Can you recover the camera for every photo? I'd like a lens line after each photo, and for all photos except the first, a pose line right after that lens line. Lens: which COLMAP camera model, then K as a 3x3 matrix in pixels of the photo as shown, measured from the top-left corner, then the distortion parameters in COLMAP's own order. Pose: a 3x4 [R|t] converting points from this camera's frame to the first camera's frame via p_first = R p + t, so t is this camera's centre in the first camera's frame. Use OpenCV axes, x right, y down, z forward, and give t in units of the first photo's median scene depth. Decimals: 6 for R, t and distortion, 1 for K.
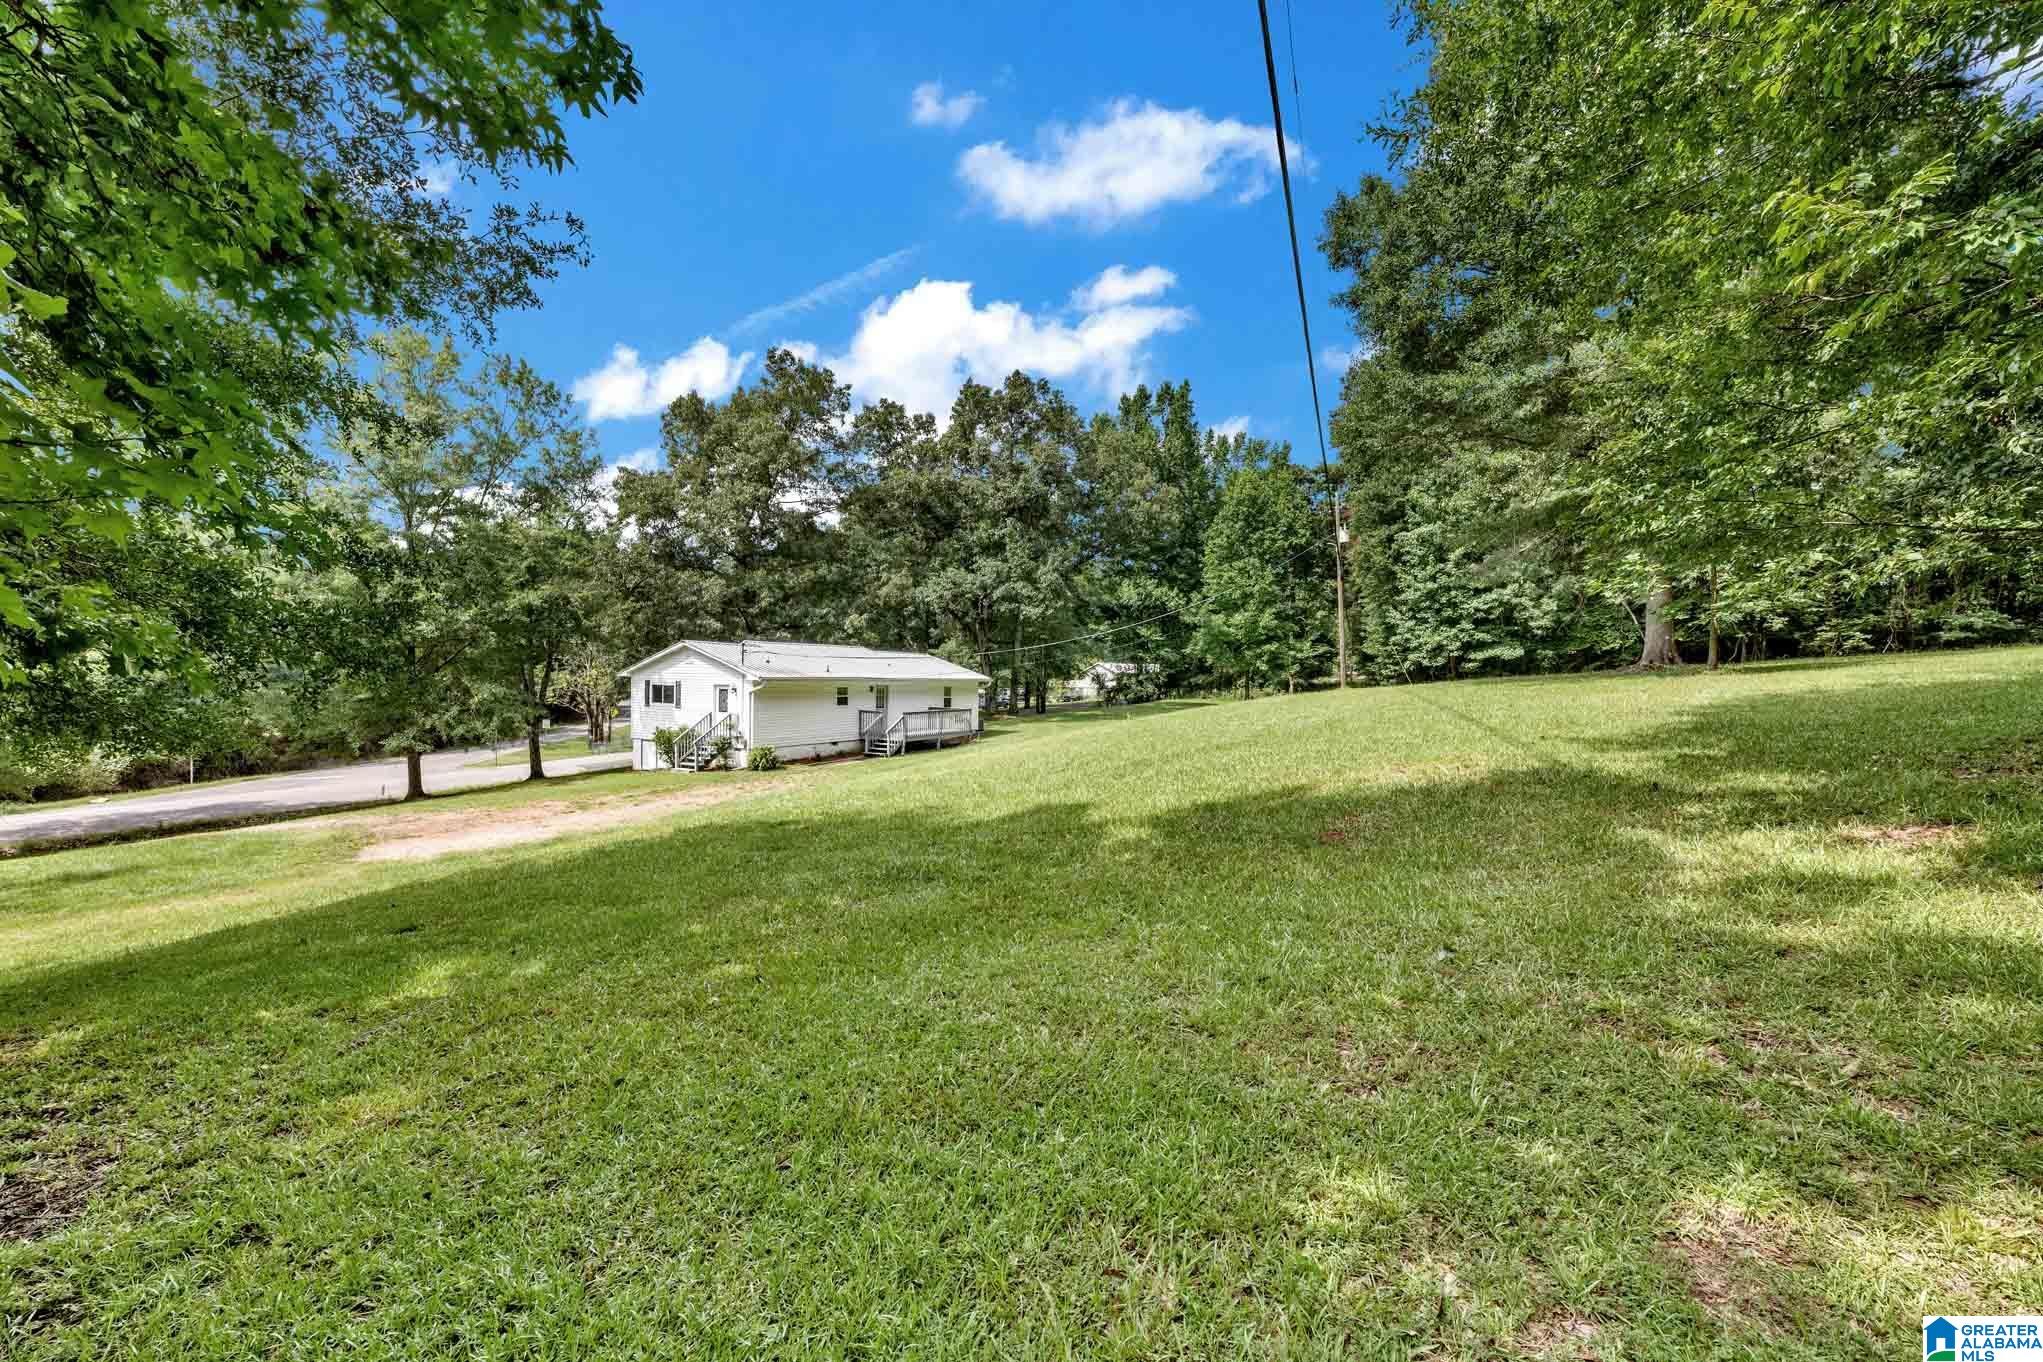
lens RADIAL K [[800.5, 0, 1030.7], [0, 800.5, 683.2], [0, 0, 1]] dist [-0.000804, 0.000674]
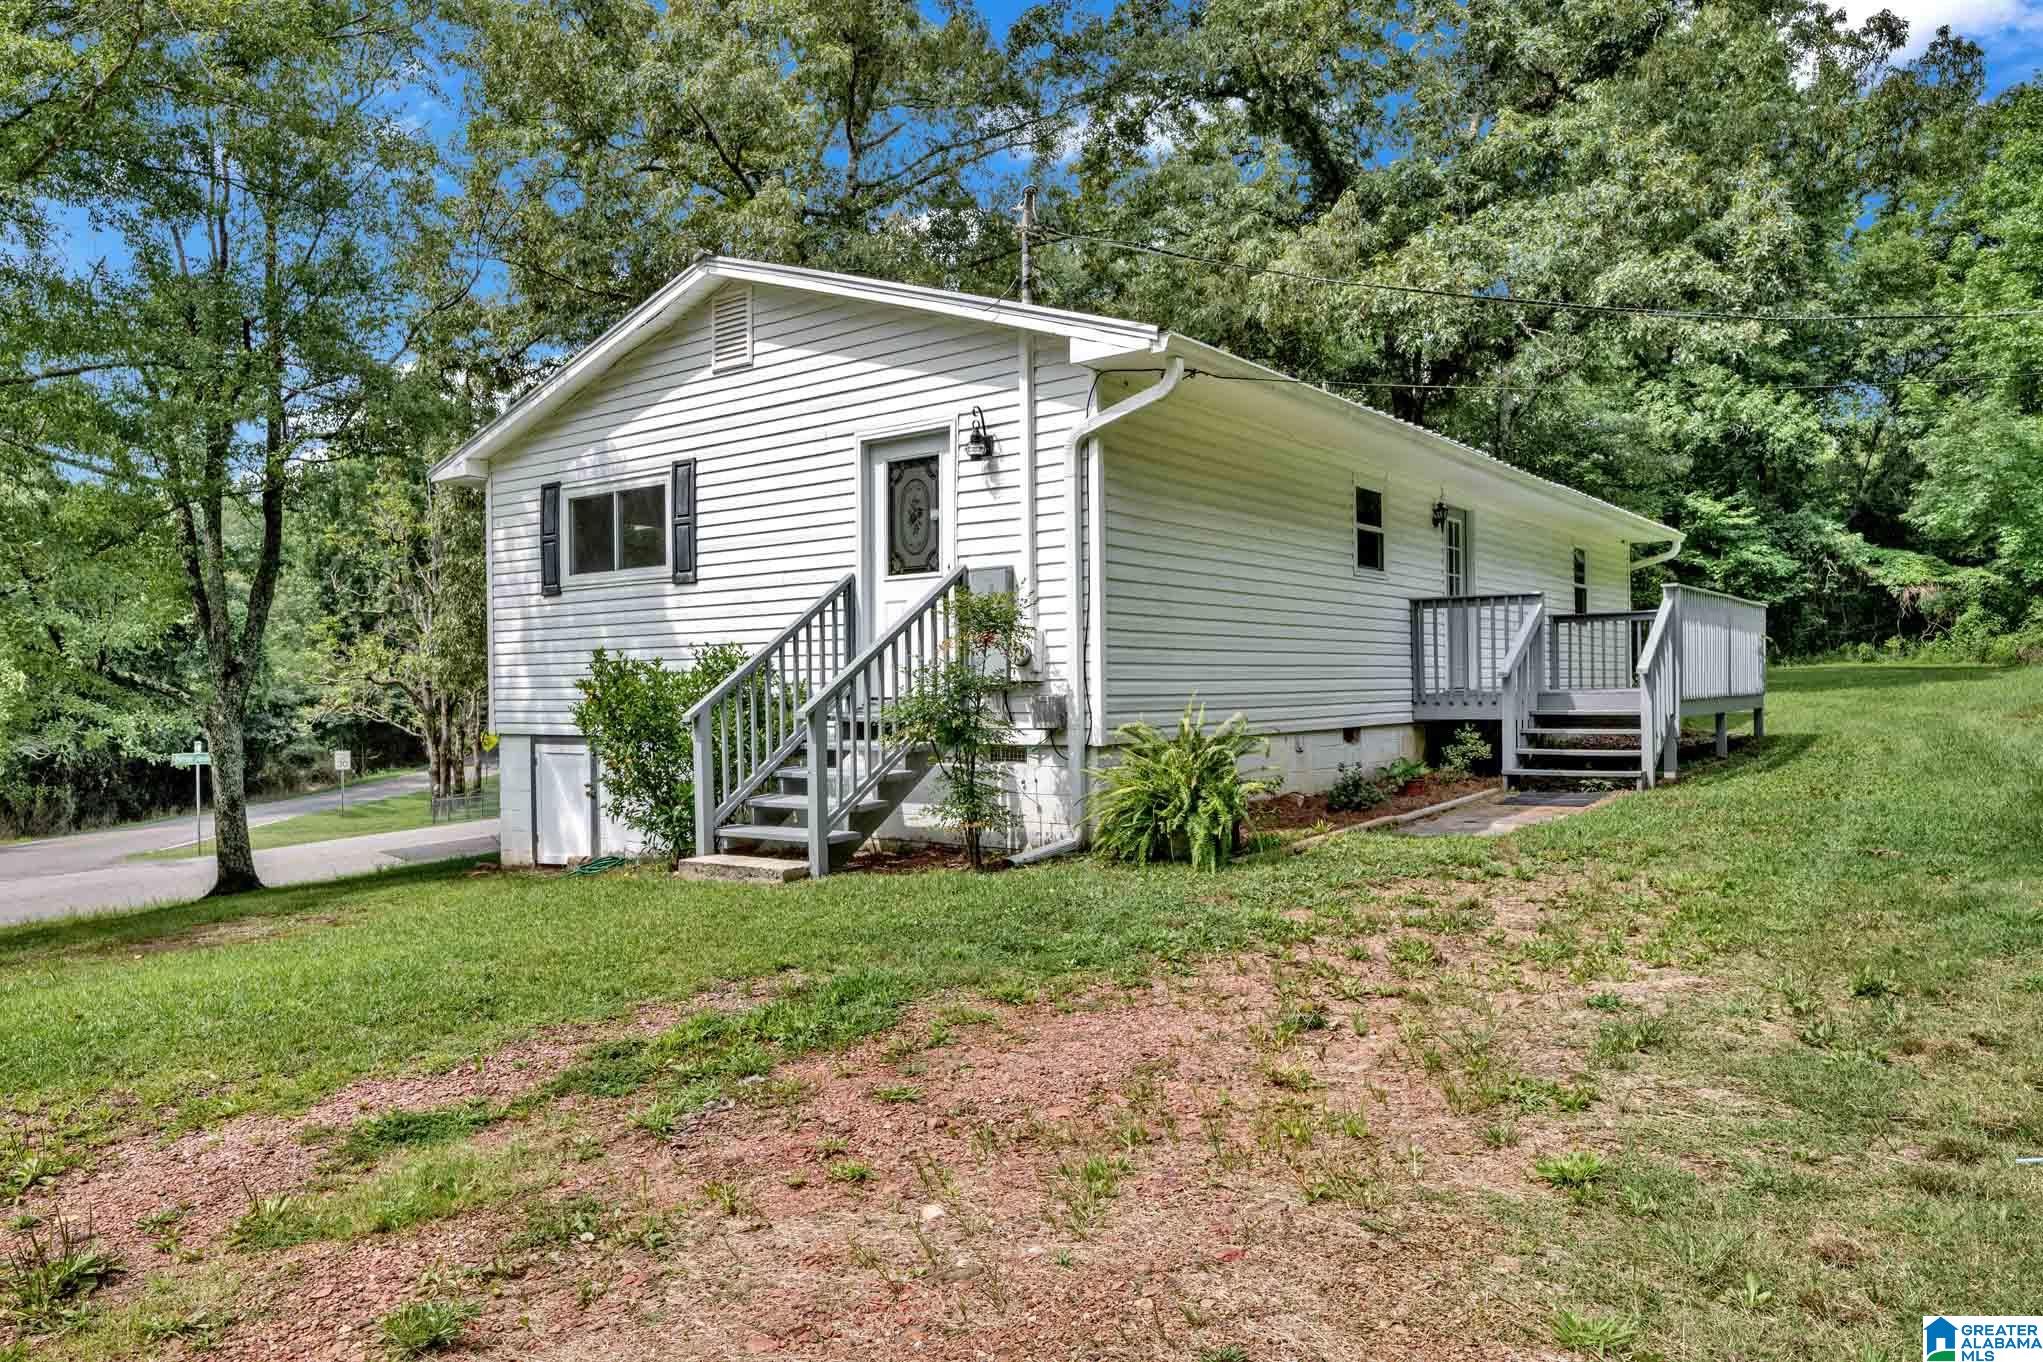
lens RADIAL K [[1350.0, 0, 1018.5], [0, 1350.0, 677.2], [0, 0, 1]] dist [-0.005143, 0.005738]
pose [[0.992925, -0.030303, -0.114815, -0.303234], [0.027881, 0.999355, -0.022649, 0.066892], [0.115427, 0.019288, 0.993129, 0.633093]]
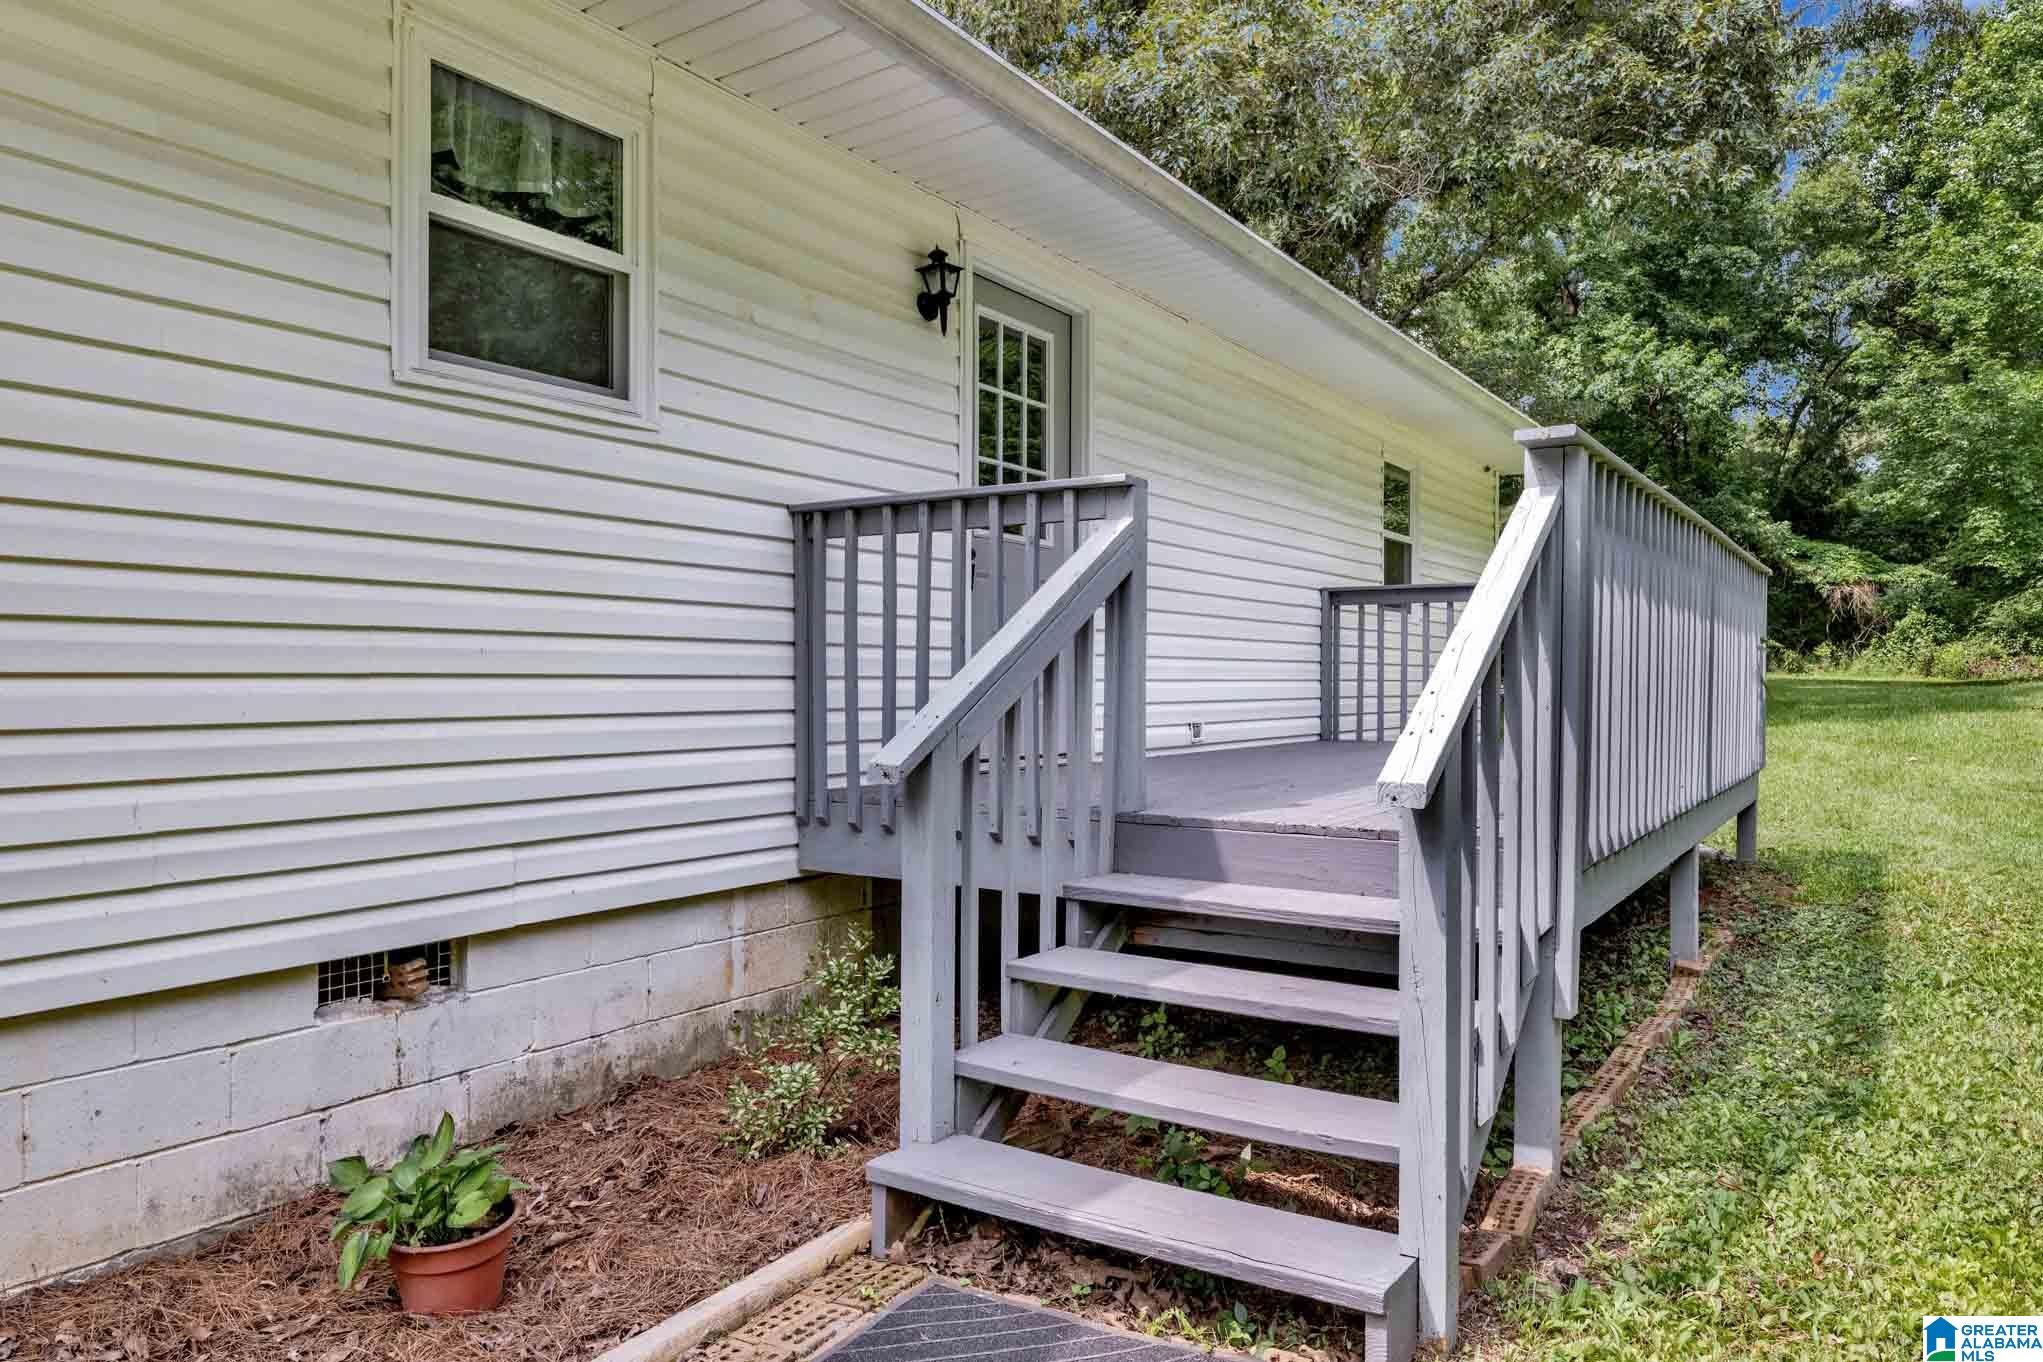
lens RADIAL K [[1350.0, 0, 1018.4], [0, 1350.0, 684.2], [0, 0, 1]] dist [-0.005143, 0.005738]
pose [[0.998504, -0.013133, -0.053069, -0.198086], [0.012626, 0.999872, -0.009877, 0.056317], [0.053192, 0.009192, 0.998542, 0.929307]]
